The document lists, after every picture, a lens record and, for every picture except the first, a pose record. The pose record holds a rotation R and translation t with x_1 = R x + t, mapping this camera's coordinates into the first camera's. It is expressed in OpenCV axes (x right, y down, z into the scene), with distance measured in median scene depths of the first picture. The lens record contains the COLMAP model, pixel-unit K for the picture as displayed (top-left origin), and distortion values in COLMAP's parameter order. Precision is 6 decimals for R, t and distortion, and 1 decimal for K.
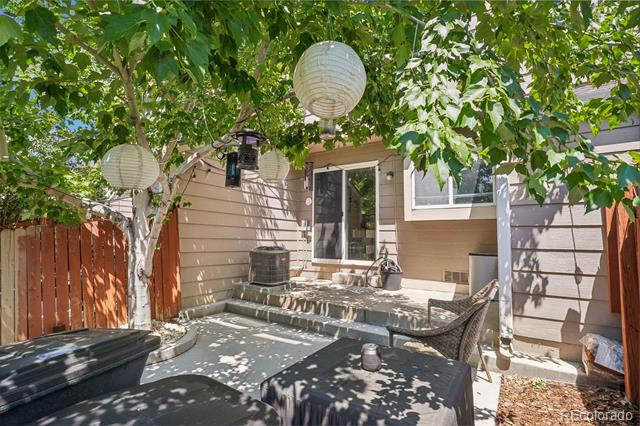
lens RADIAL K [[309.8, 0, 320.0], [0, 309.8, 213.0], [0, 0, 1]] dist [0.001498, -0.000172]
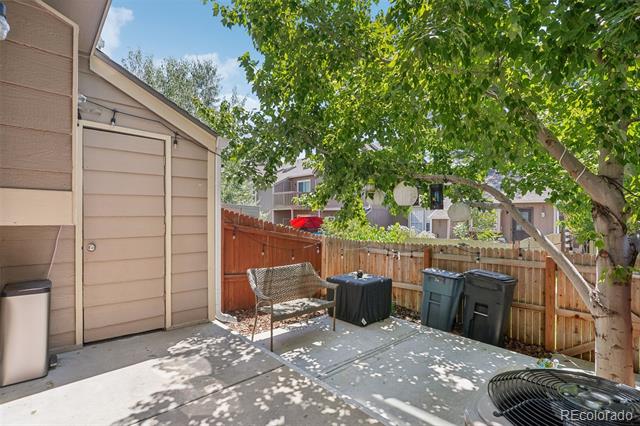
lens RADIAL K [[301.0, 0, 312.5], [0, 301.0, 218.4], [0, 0, 1]] dist [-0.023370, 0.000000]
pose [[-0.964138, -0.014079, 0.265029, -0.060142], [-0.032928, 0.997222, -0.066813, 0.034898], [-0.263352, -0.073144, -0.961923, 1.436341]]
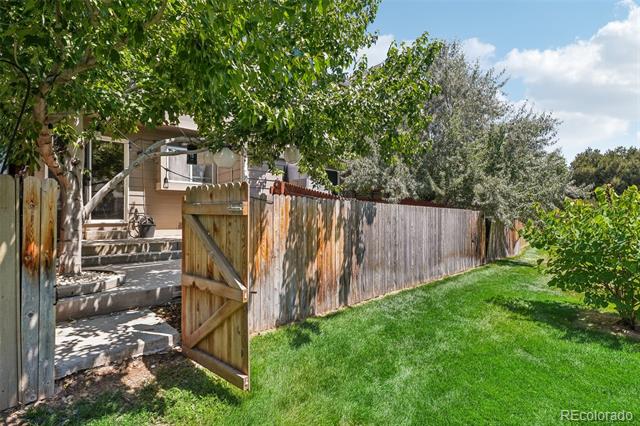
lens RADIAL K [[304.2, 0, 319.7], [0, 304.2, 220.5], [0, 0, 1]] dist [-0.000468, -0.000109]
pose [[0.232654, -0.024904, 0.972241, -1.115168], [-0.070731, 0.996592, 0.042453, 0.066937], [-0.969984, -0.078644, 0.230100, -0.088330]]
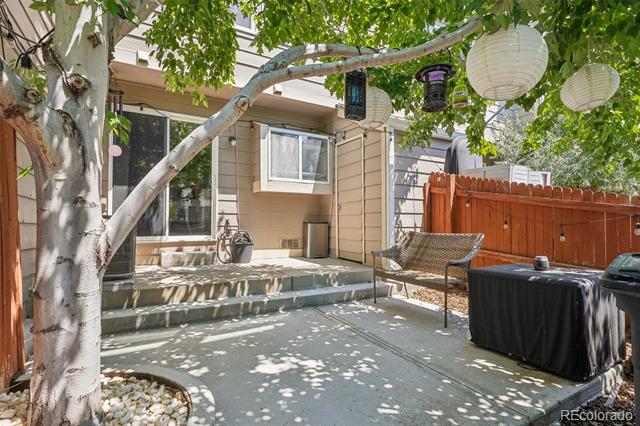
lens RADIAL K [[309.8, 0, 320.0], [0, 309.8, 213.0], [0, 0, 1]] dist [0.001498, -0.000172]
pose [[0.451263, 0.022378, 0.892110, -0.605389], [-0.064901, 0.997861, 0.007798, 0.088022], [-0.890028, -0.061418, 0.451750, 0.440908]]
